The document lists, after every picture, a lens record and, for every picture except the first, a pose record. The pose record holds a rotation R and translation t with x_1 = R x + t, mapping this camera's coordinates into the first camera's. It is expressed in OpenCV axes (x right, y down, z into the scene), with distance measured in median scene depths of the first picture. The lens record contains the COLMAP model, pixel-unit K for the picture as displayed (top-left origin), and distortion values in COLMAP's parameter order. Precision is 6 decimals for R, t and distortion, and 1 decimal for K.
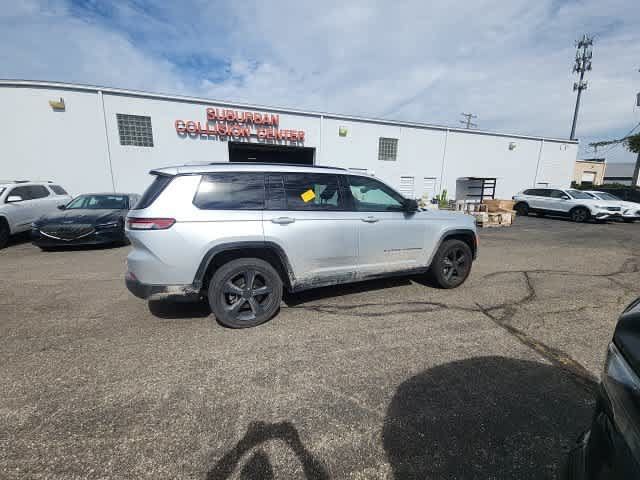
lens RADIAL K [[259.2, 0, 320.6], [0, 259.2, 238.9], [0, 0, 1]] dist [0.022303, -0.014581]
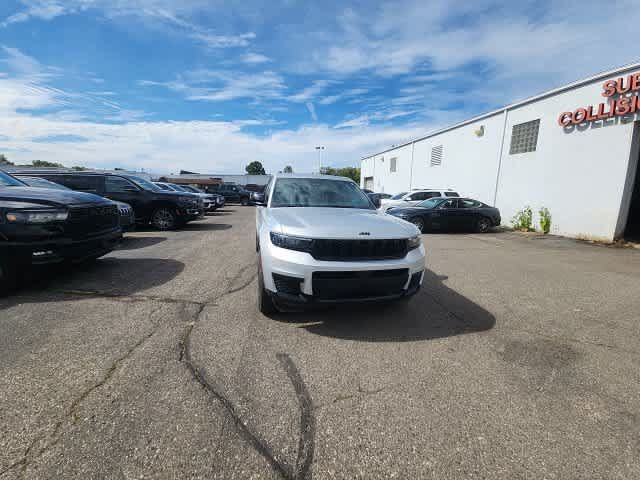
lens RADIAL K [[258.6, 0, 321.5], [0, 258.6, 238.4], [0, 0, 1]] dist [0.023297, -0.016334]
pose [[-0.153036, 0.164508, -0.974432, 0.415613], [-0.207696, 0.958669, 0.194465, -0.070743], [0.966148, 0.232146, -0.112543, 0.417777]]
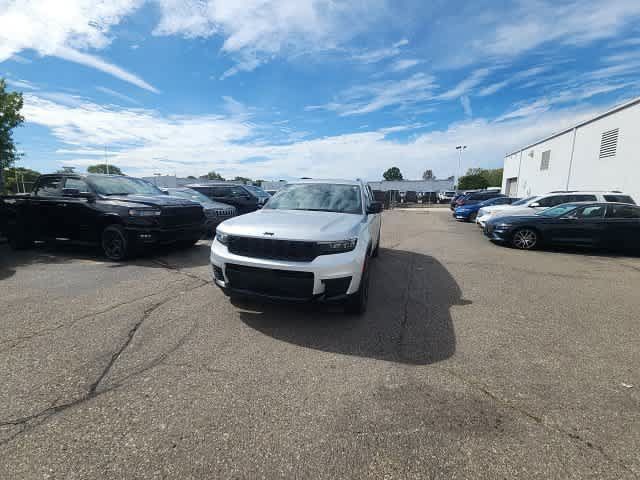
lens RADIAL K [[258.9, 0, 321.2], [0, 258.9, 239.2], [0, 0, 1]] dist [0.020543, -0.013738]
pose [[-0.621480, 0.116626, -0.774700, 0.352085], [-0.162794, 0.948048, 0.273319, -0.105340], [0.766329, 0.295979, -0.570207, 0.591295]]
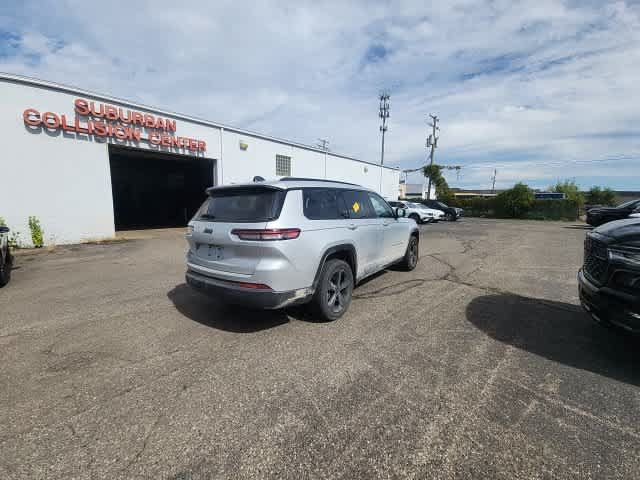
lens RADIAL K [[258.9, 0, 321.2], [0, 258.9, 239.2], [0, 0, 1]] dist [0.020543, -0.013738]
pose [[0.862828, -0.075981, 0.499754, -0.217049], [0.099578, 0.994815, -0.020674, -0.000080], [-0.495592, 0.067603, 0.865920, -0.000950]]
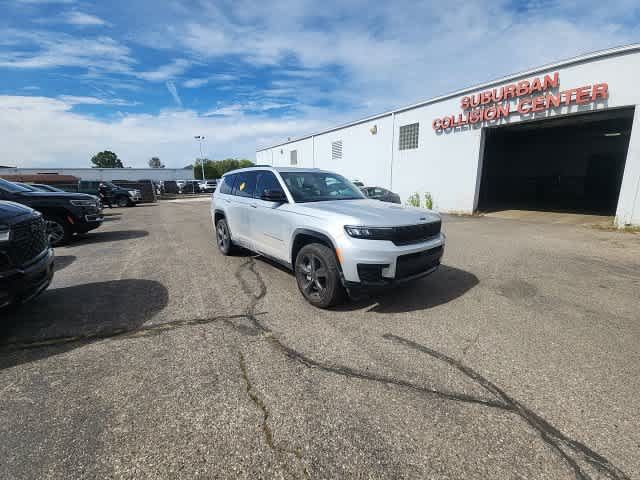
lens RADIAL K [[258.9, 0, 321.2], [0, 258.9, 239.2], [0, 0, 1]] dist [0.020543, -0.013738]
pose [[0.274788, 0.186634, -0.943218, 0.416358], [-0.165973, 0.975462, 0.144661, -0.041810], [0.947072, 0.116798, 0.299021, 0.263663]]
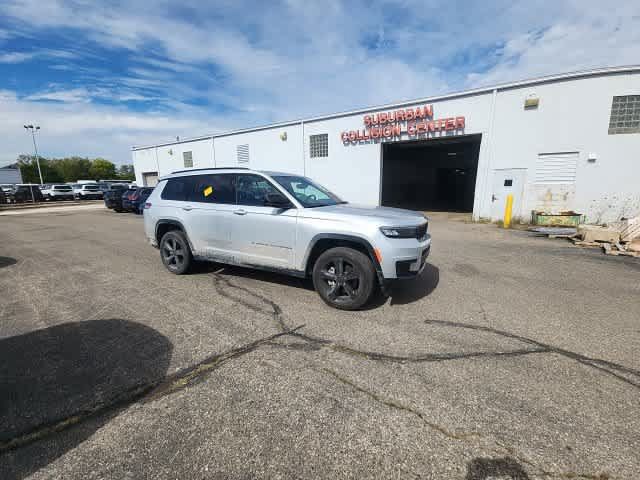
lens RADIAL K [[258.9, 0, 321.2], [0, 258.9, 239.2], [0, 0, 1]] dist [0.020543, -0.013738]
pose [[0.638957, 0.131779, -0.757871, 0.354987], [-0.128994, 0.989622, 0.063322, -0.021091], [0.758350, 0.057300, 0.649324, 0.151364]]
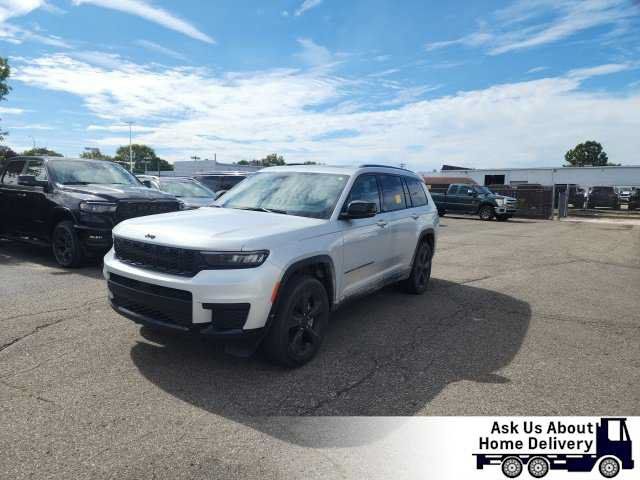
lens RADIAL K [[422.6, 0, 308.5], [0, 422.6, 241.1], [0, 0, 1]] dist [0.096973, -0.083879]
pose [[-0.829255, 0.037021, -0.557642, 0.276180], [-0.140171, 0.952132, 0.271655, -0.128497], [0.541006, 0.303436, -0.784371, 0.703228]]
